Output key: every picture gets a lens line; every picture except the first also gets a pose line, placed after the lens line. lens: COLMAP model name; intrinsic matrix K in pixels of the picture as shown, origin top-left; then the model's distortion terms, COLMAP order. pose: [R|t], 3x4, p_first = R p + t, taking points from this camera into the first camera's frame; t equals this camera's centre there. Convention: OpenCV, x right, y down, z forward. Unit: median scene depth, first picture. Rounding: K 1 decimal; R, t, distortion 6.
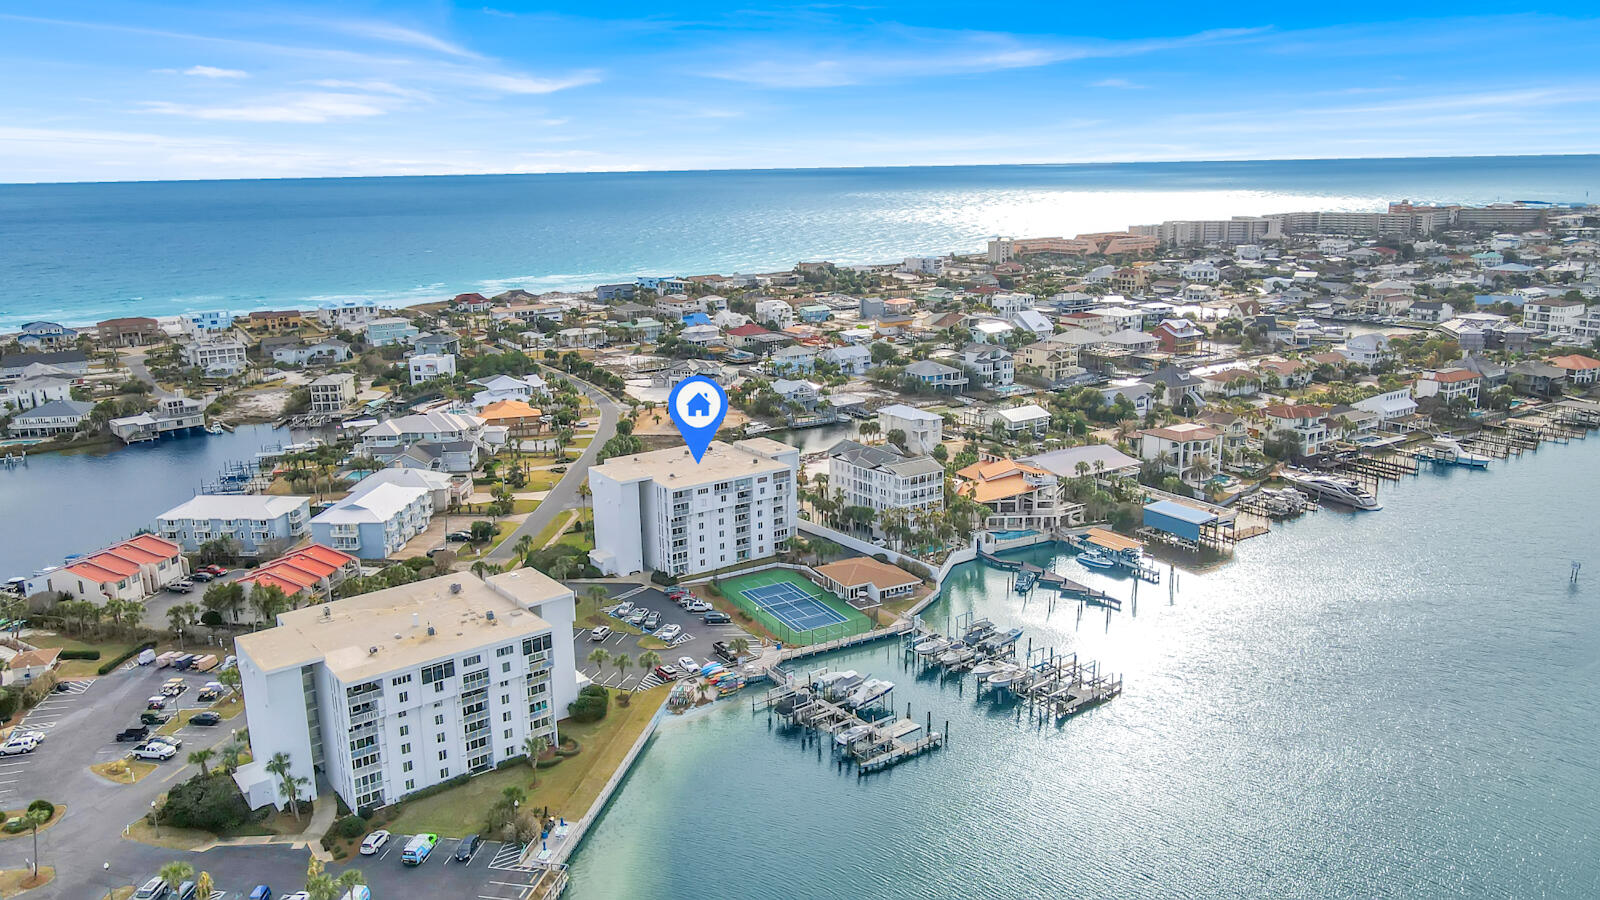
lens RADIAL K [[1175.4, 0, 796.9], [0, 1175.4, 451.3], [0, 0, 1]] dist [-0.002880, 0.032088]
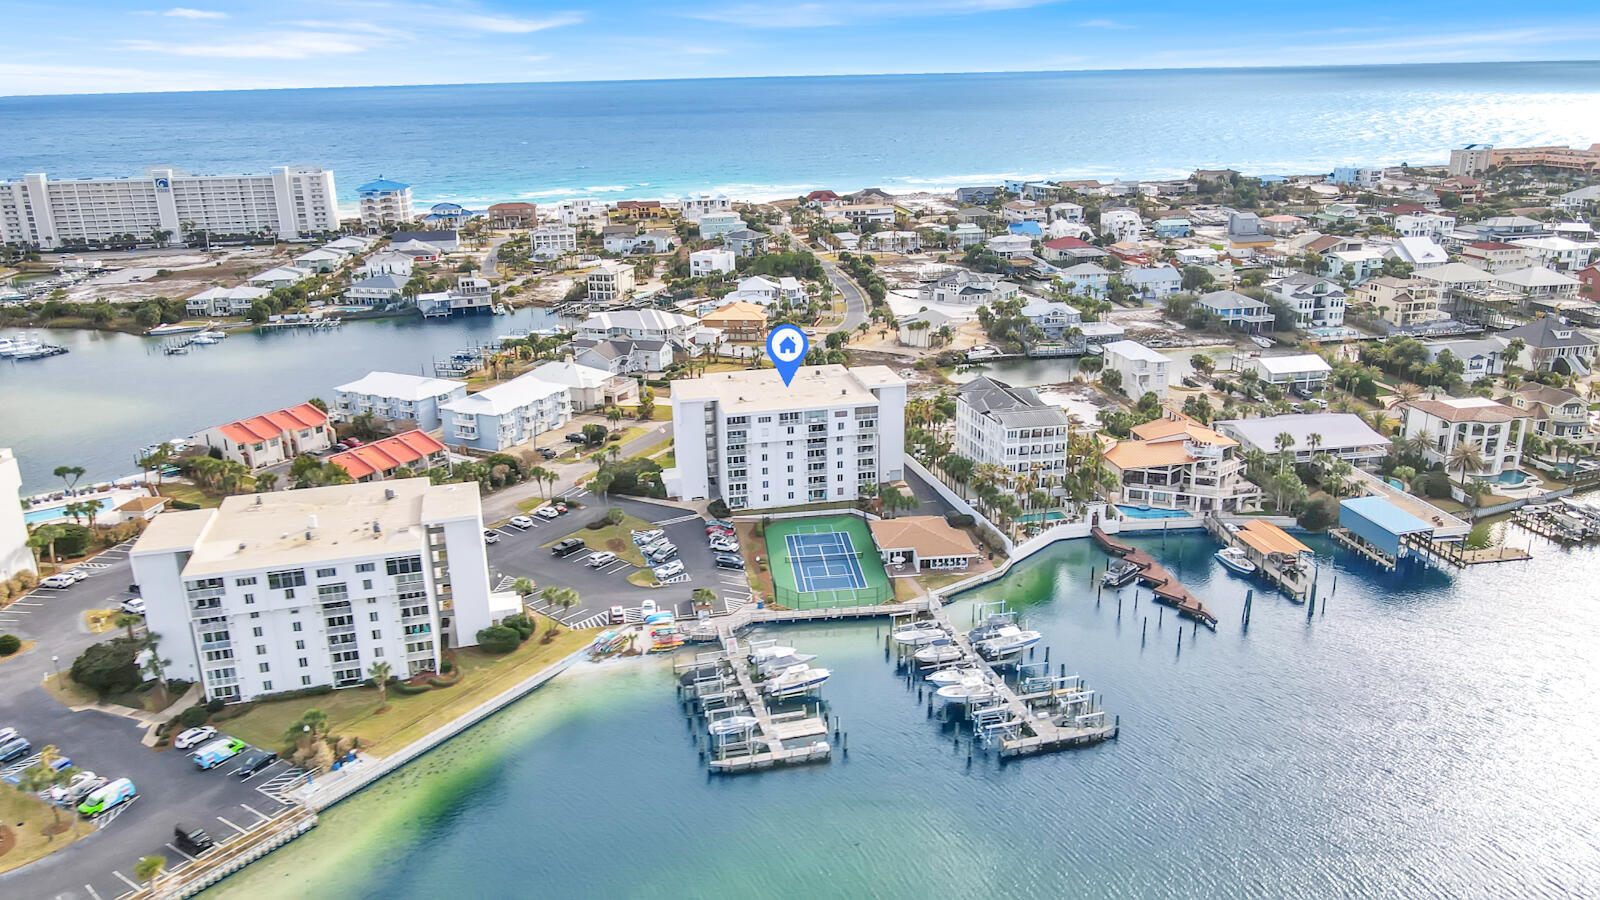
lens RADIAL K [[1175.4, 0, 796.9], [0, 1175.4, 451.3], [0, 0, 1]] dist [-0.002880, 0.032088]
pose [[0.919952, 0.119221, -0.373462, 0.269710], [-0.088761, 0.991241, 0.097788, -0.030881], [0.381849, -0.056811, 0.922477, 0.167761]]
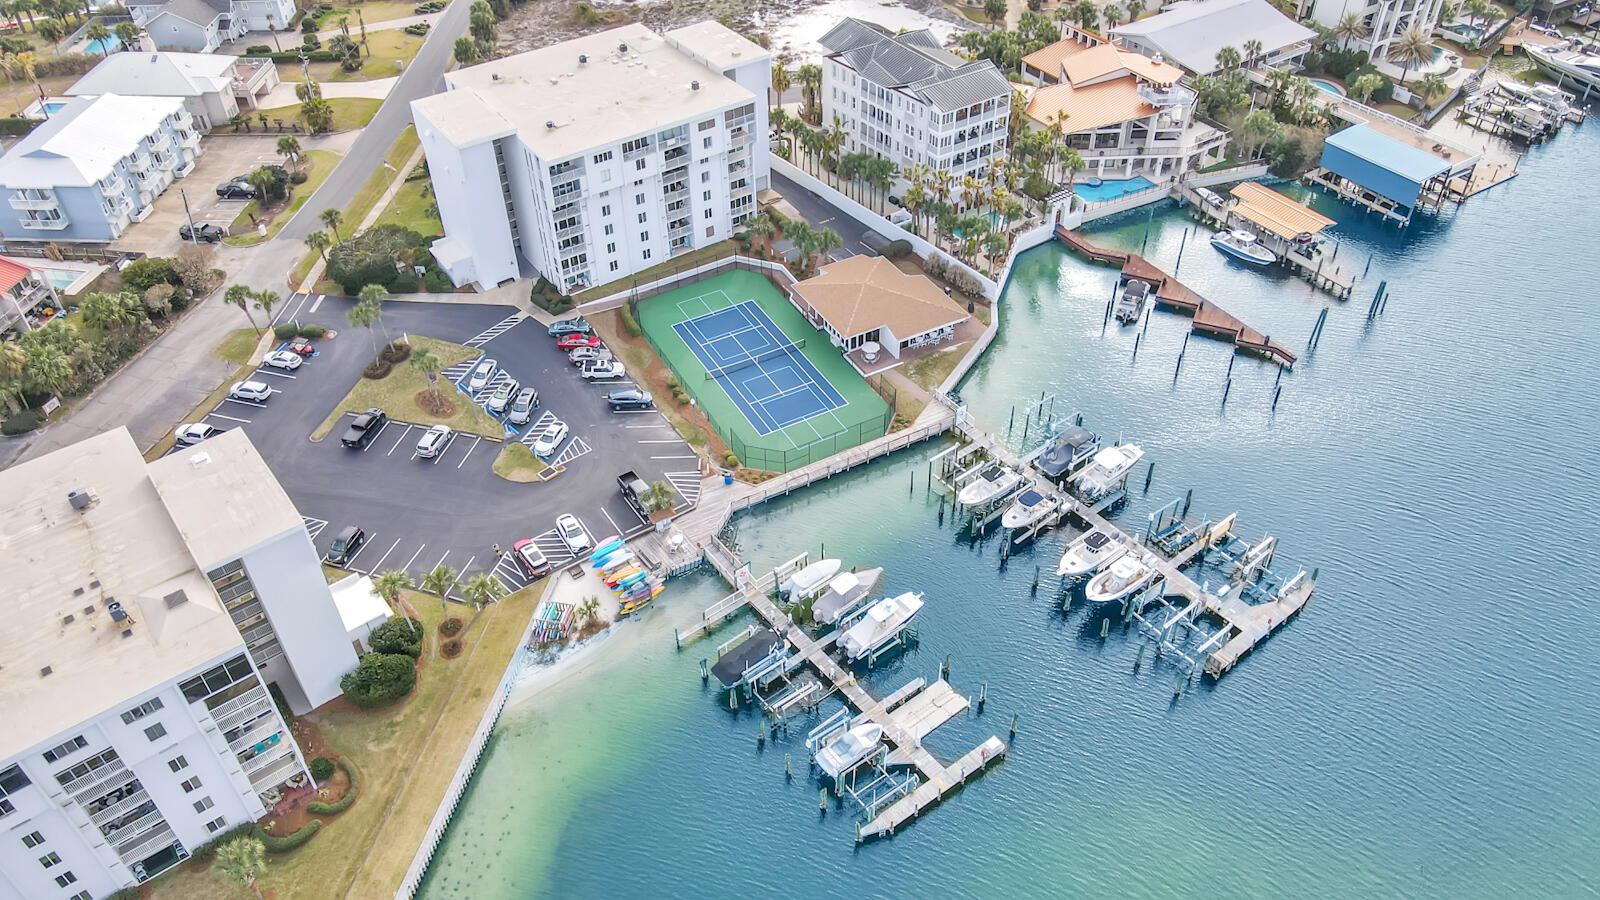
lens RADIAL K [[1175.4, 0, 796.9], [0, 1175.4, 451.3], [0, 0, 1]] dist [-0.002880, 0.032088]
pose [[0.999996, -0.000476, -0.002771, 0.017329], [0.001689, 0.889747, 0.456450, -0.097745], [0.002248, -0.456453, 0.889745, 0.394344]]
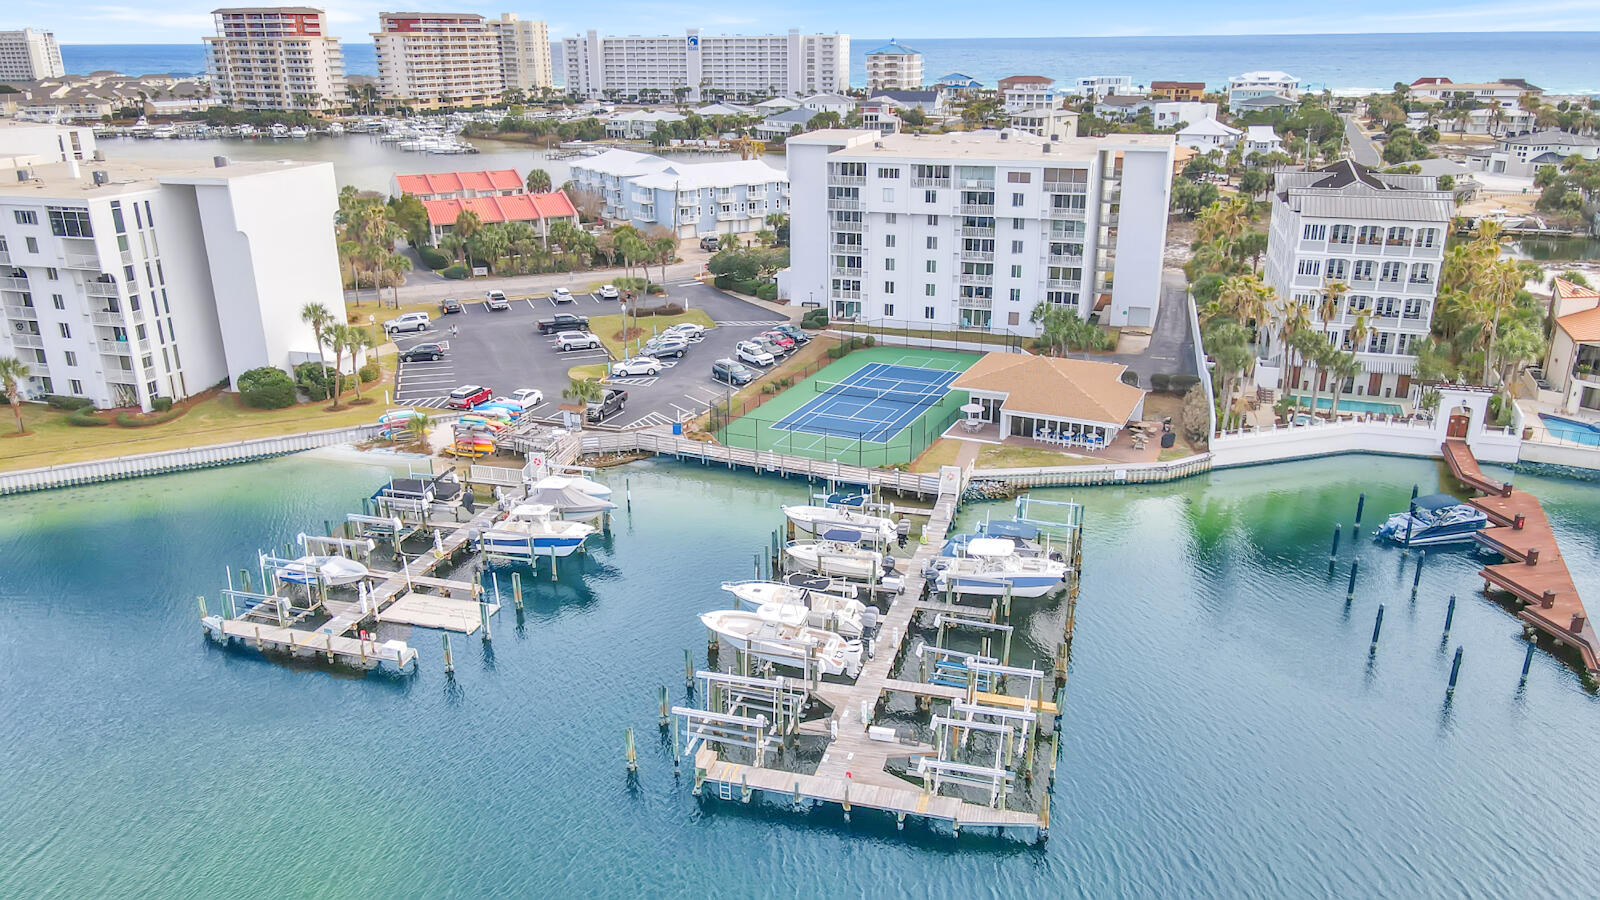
lens RADIAL K [[1175.4, 0, 796.9], [0, 1175.4, 451.3], [0, 0, 1]] dist [-0.002880, 0.032088]
pose [[0.587164, 0.281310, -0.759015, 0.328887], [-0.195299, 0.959202, 0.204424, 0.052247], [0.785555, 0.028204, 0.618148, 0.604613]]
